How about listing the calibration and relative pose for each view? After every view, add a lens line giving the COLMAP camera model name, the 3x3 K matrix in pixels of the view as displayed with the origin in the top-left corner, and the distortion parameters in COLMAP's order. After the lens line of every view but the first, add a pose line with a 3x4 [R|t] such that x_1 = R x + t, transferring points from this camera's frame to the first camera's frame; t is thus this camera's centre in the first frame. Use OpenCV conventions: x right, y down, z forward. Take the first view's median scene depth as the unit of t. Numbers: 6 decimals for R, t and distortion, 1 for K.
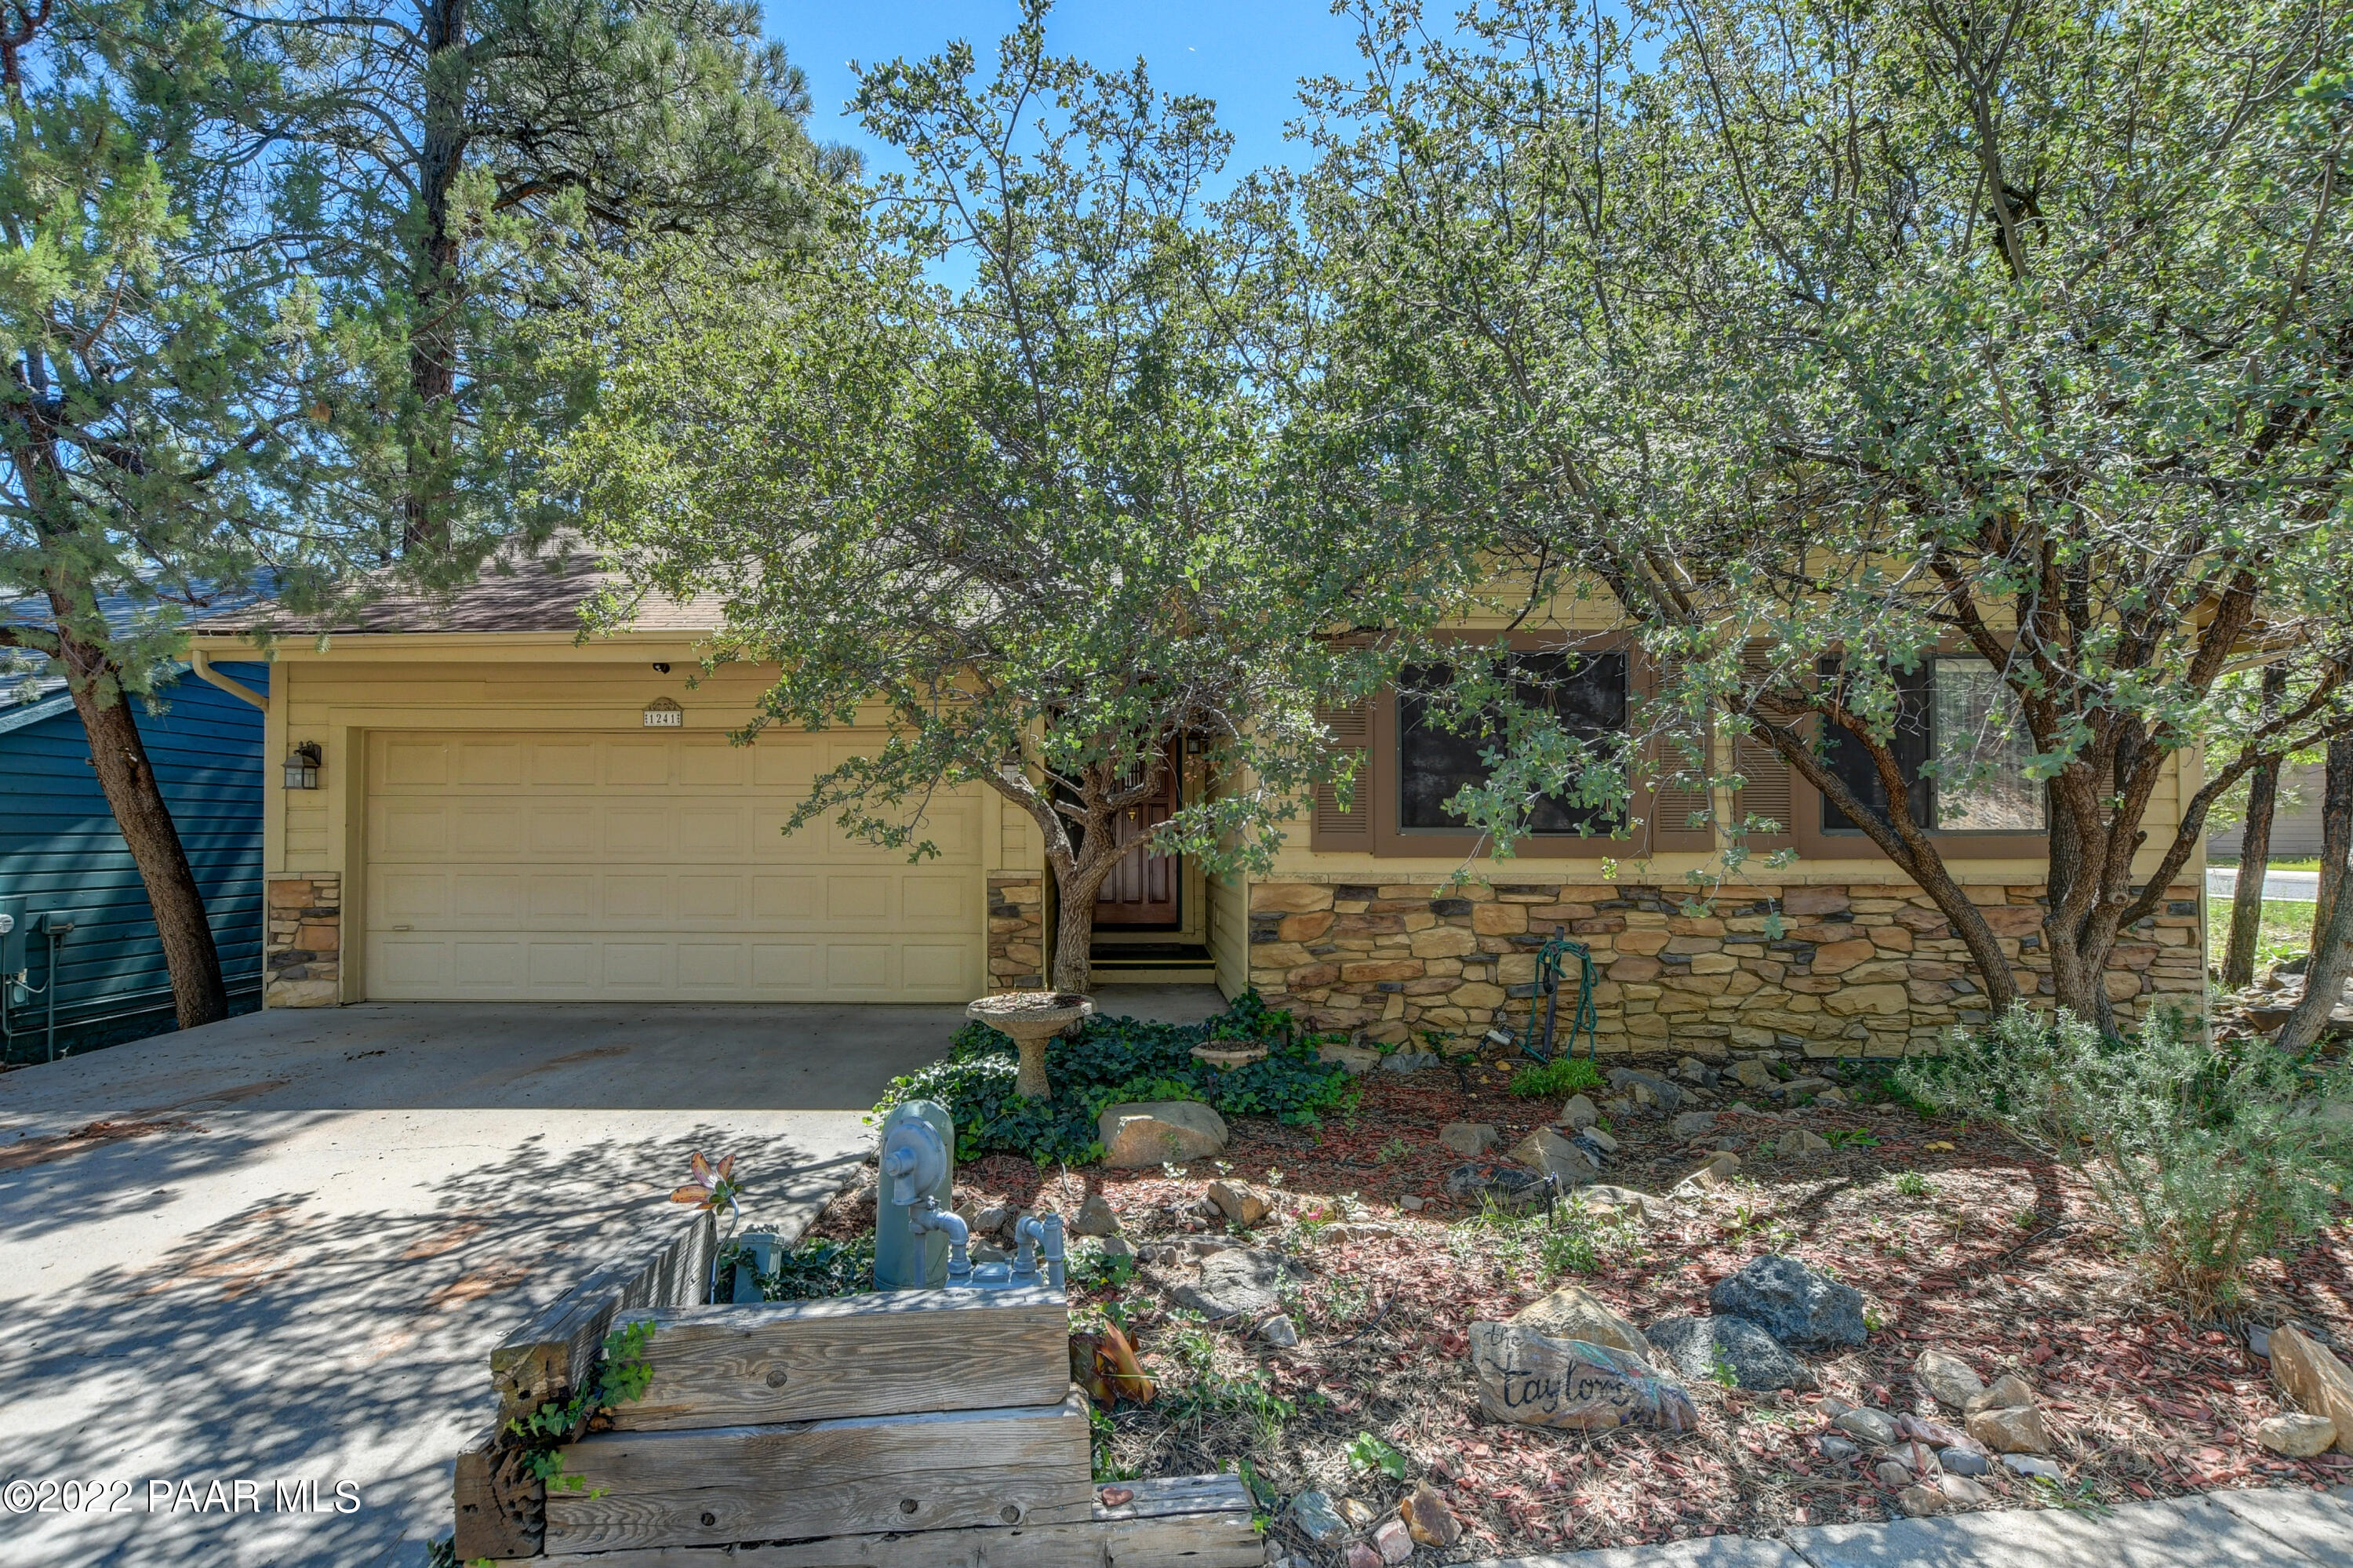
lens RADIAL K [[1094.0, 0, 1174.6], [0, 1094.0, 790.5], [0, 0, 1]] dist [-0.004038, 0.002671]
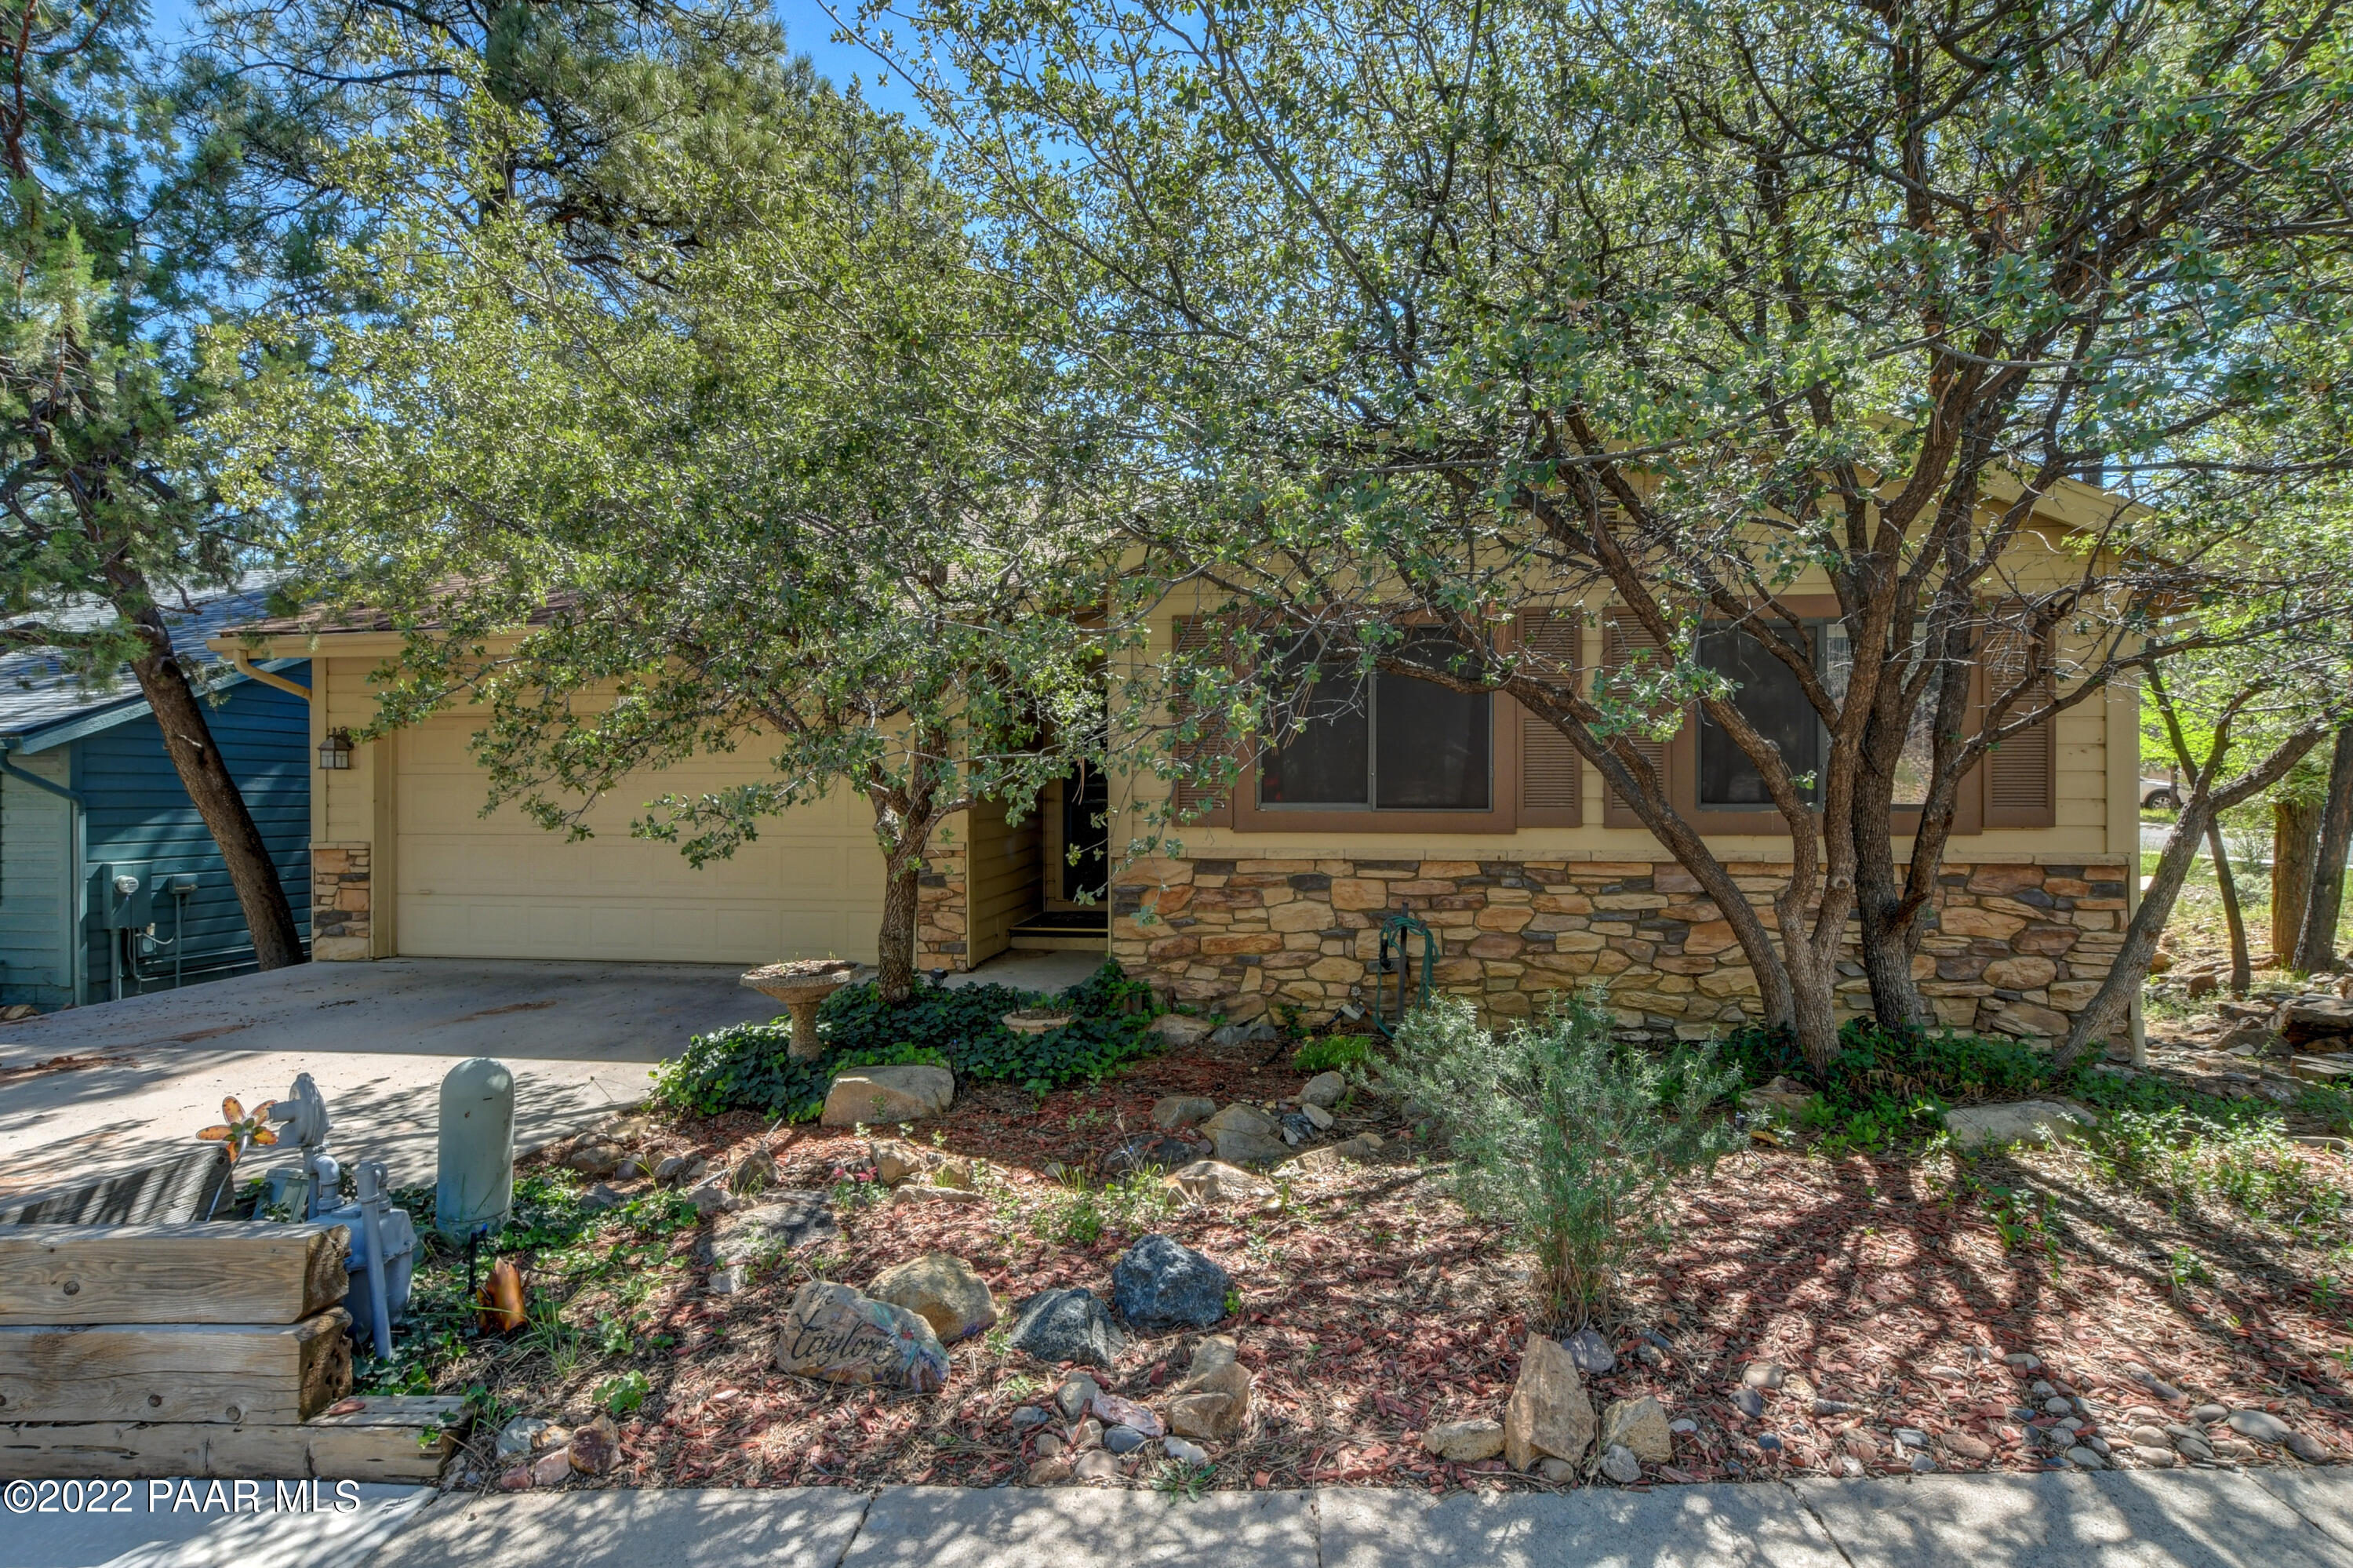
lens RADIAL K [[1094.0, 0, 1294.9], [0, 1094.0, 777.5], [0, 0, 1]] dist [-0.004038, 0.002671]
pose [[0.991126, -0.004451, -0.132849, 0.375951], [0.007368, 0.999742, 0.021479, -0.011015], [0.132719, -0.022267, 0.990903, 0.003224]]
